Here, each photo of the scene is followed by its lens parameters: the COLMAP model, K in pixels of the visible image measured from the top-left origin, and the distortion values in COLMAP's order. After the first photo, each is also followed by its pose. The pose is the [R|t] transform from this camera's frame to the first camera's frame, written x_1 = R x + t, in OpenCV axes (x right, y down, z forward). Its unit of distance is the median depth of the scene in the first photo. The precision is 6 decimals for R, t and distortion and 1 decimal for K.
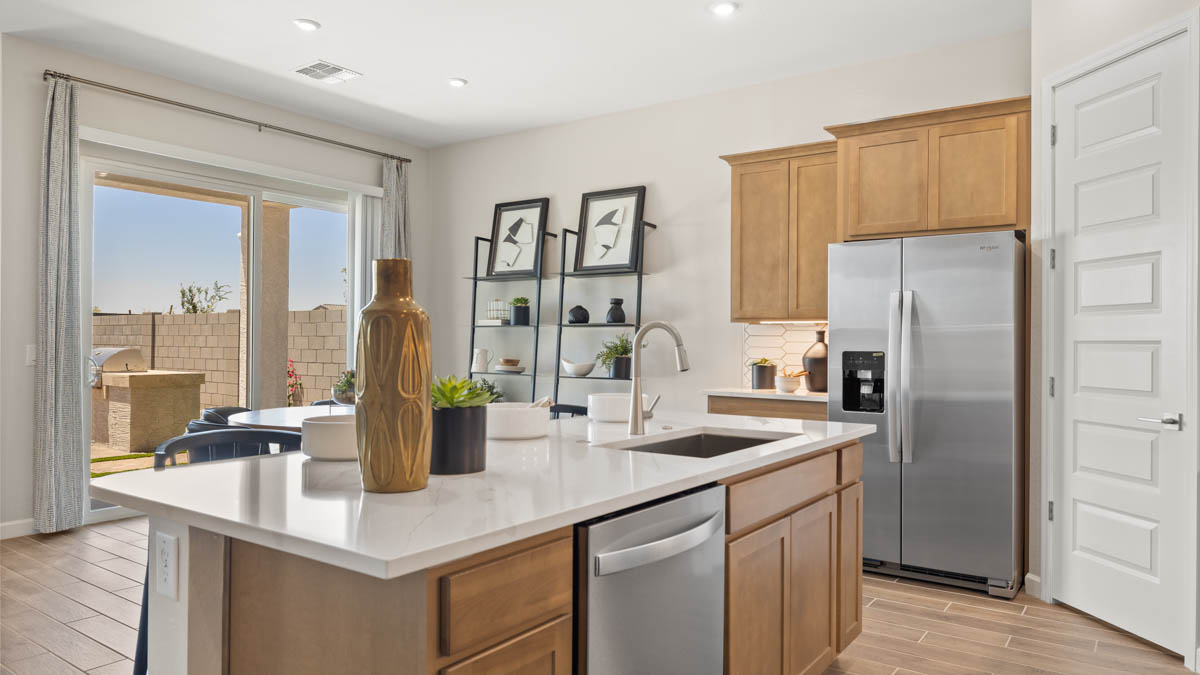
lens RADIAL K [[773.6, 0, 600.0], [0, 773.6, 337.5], [0, 0, 1]] dist [0.001459, -0.000081]
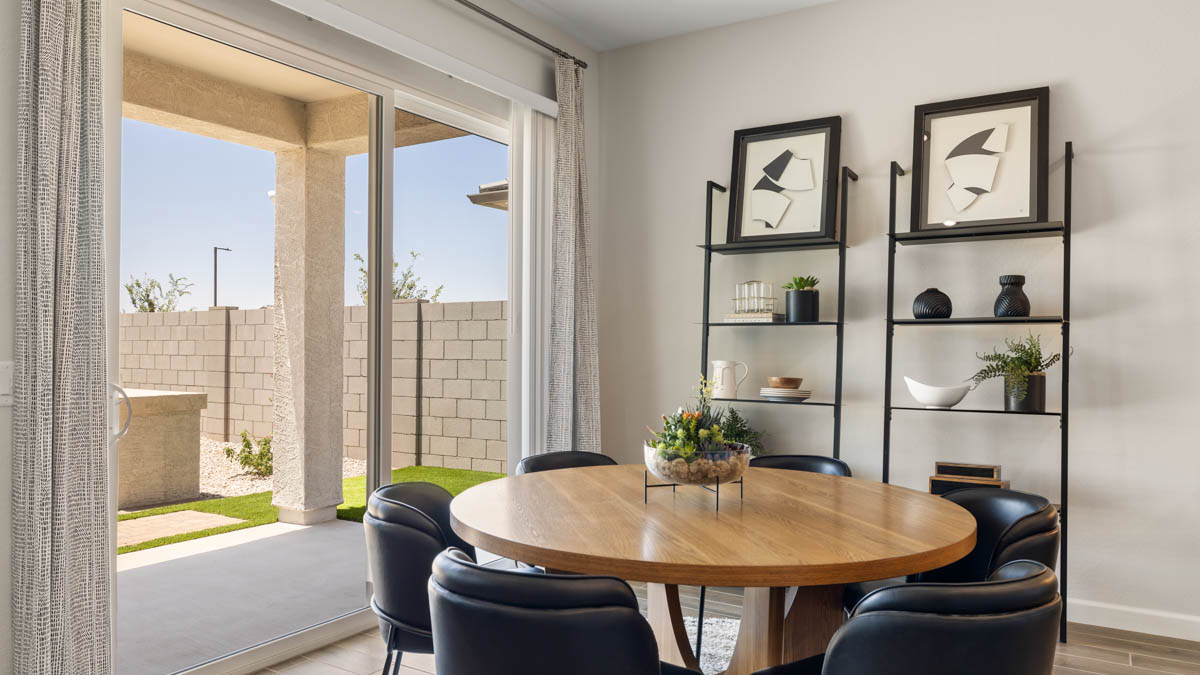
lens RADIAL K [[811.8, 0, 600.0], [0, 811.8, 337.5], [0, 0, 1]] dist [-0.002881, 0.001456]
pose [[0.998349, -0.001924, 0.057401, -0.311922], [0.002178, 0.999988, -0.004357, -0.001401], [-0.057392, 0.004475, 0.998342, 0.382538]]
